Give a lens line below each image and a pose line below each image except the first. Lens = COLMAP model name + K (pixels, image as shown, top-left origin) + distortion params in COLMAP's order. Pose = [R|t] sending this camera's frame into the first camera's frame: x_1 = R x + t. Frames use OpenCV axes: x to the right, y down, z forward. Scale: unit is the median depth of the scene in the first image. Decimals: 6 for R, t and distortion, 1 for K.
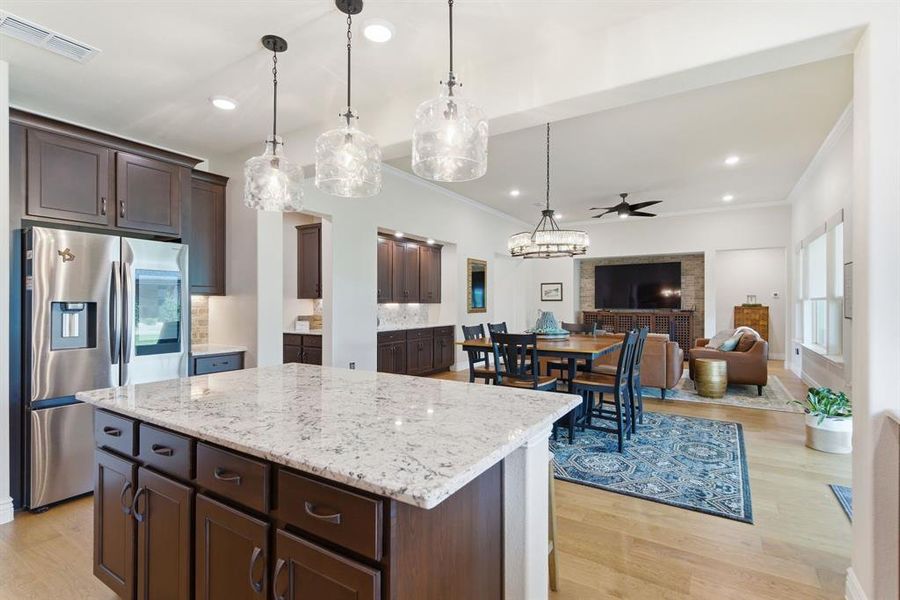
lens RADIAL K [[423.1, 0, 452.8], [0, 423.1, 304.9], [0, 0, 1]] dist [0.001813, -0.000198]
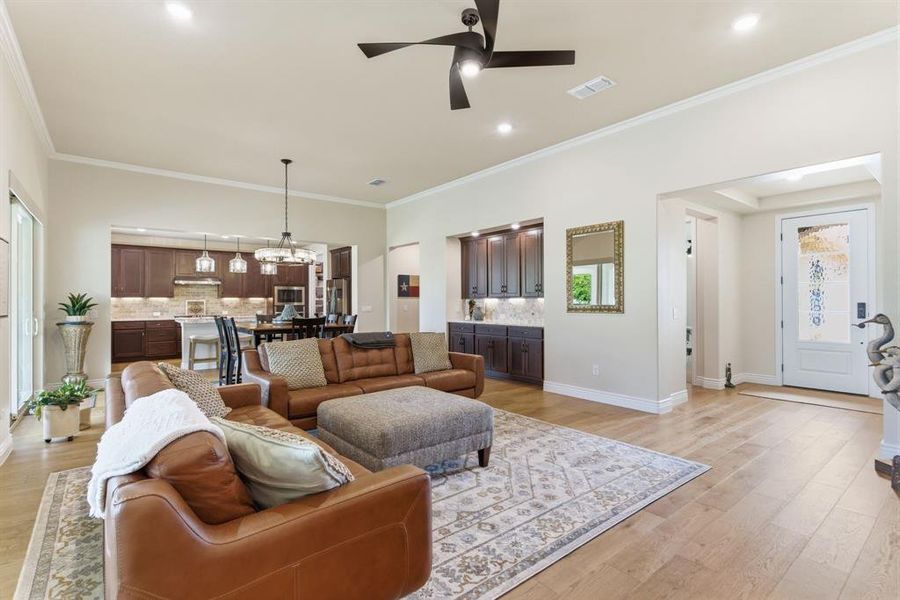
lens RADIAL K [[431.0, 0, 451.3], [0, 431.0, 298.7], [0, 0, 1]] dist [0.001934, -0.000896]
pose [[-0.326882, -0.006102, -0.945045, 1.064888], [-0.001590, 0.999981, -0.005907, 0.004070], [0.945064, -0.000429, -0.326886, 1.508732]]
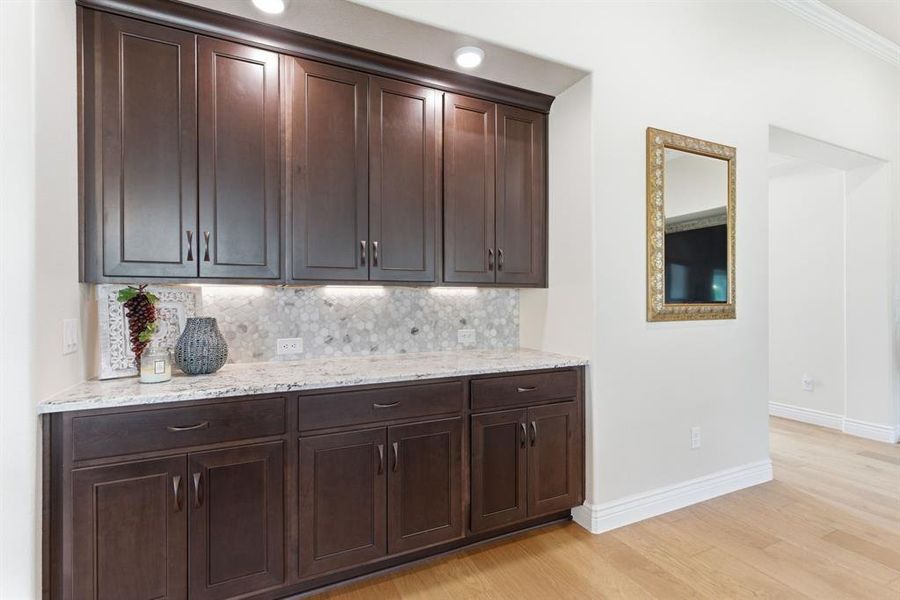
lens RADIAL K [[412.1, 0, 450.0], [0, 412.1, 300.0], [0, 0, 1]] dist [0.004018, -0.000259]
pose [[0.839131, 0.001817, -0.543927, 0.108075], [-0.001784, 0.999998, 0.000589, 0.007250], [0.543927, 0.000477, 0.839133, 0.996457]]
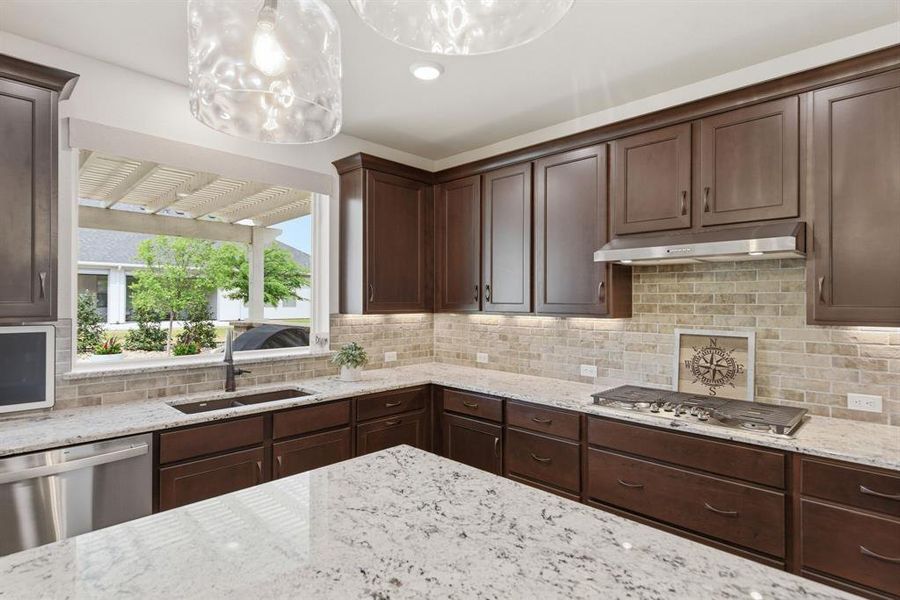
lens RADIAL K [[468.2, 0, 450.5], [0, 468.2, 300.5], [0, 0, 1]] dist [0.011455, -0.001514]
pose [[-0.976474, -0.003804, 0.215603, -0.104796], [-0.002871, 0.999985, 0.004640, -0.028230], [-0.215618, 0.003912, -0.976470, 0.445953]]
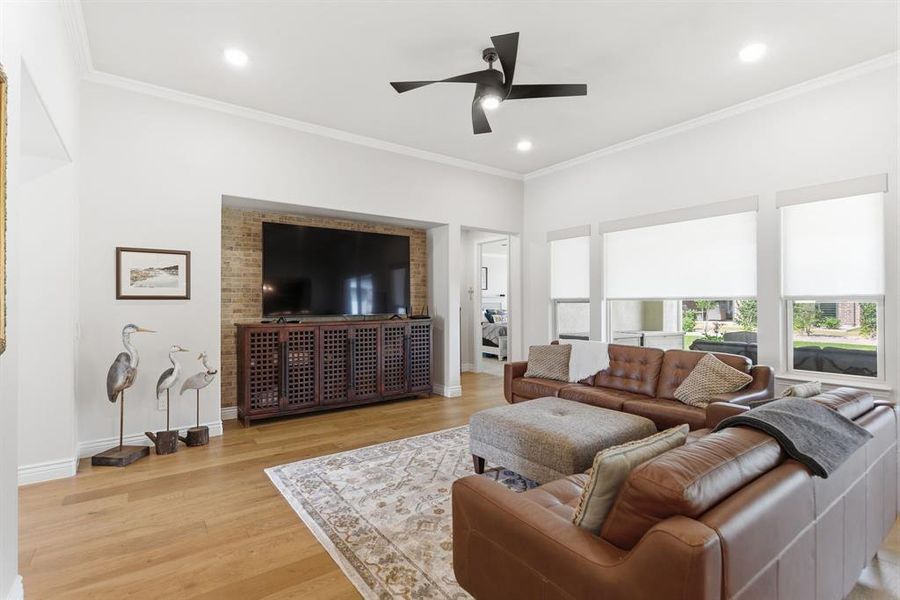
lens RADIAL K [[427.2, 0, 450.0], [0, 427.2, 300.0], [0, 0, 1]] dist [-0.000102, -0.000715]
pose [[0.381084, 0.005370, 0.924525, -0.012151], [0.004004, 0.999964, -0.007459, -0.009488], [-0.924532, 0.006545, 0.381049, 1.182367]]
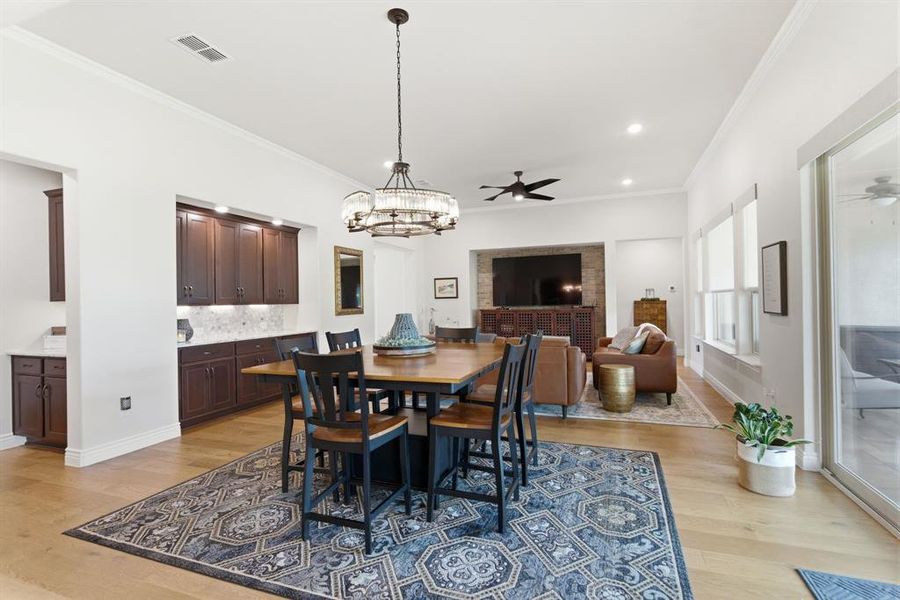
lens RADIAL K [[431.3, 0, 452.9], [0, 431.3, 302.5], [0, 0, 1]] dist [0.001601, 0.000016]
pose [[0.978942, -0.018708, 0.203280, 0.124552], [0.019235, 0.999815, -0.000617, -0.000286], [-0.203231, 0.004514, 0.979120, 0.235506]]
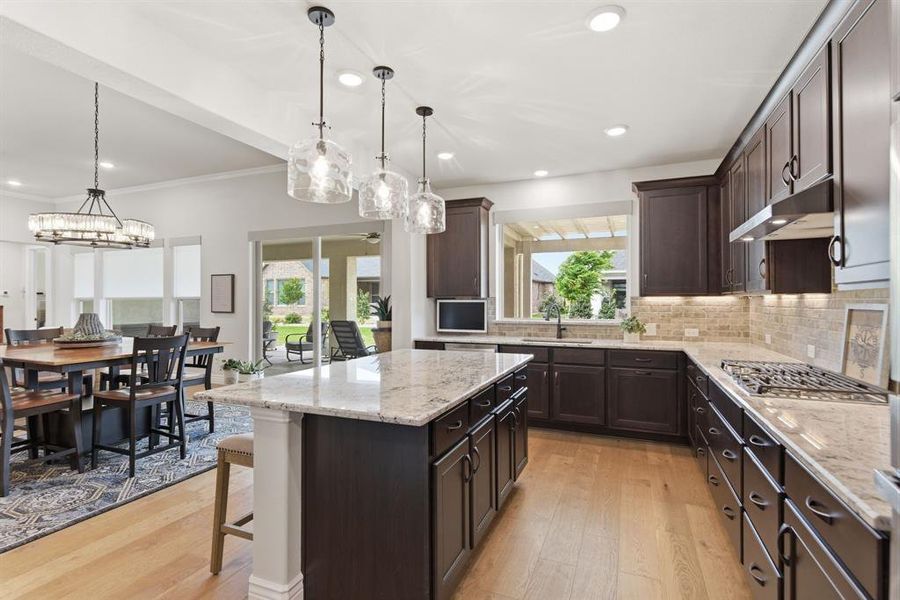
lens RADIAL K [[431.0, 0, 451.3], [0, 431.0, 298.7], [0, 0, 1]] dist [0.001934, -0.000896]
pose [[-0.171152, 0.004966, 0.985232, -0.545912], [0.005806, 0.999975, -0.004031, -0.003189], [-0.985227, 0.005030, -0.171177, 0.352999]]
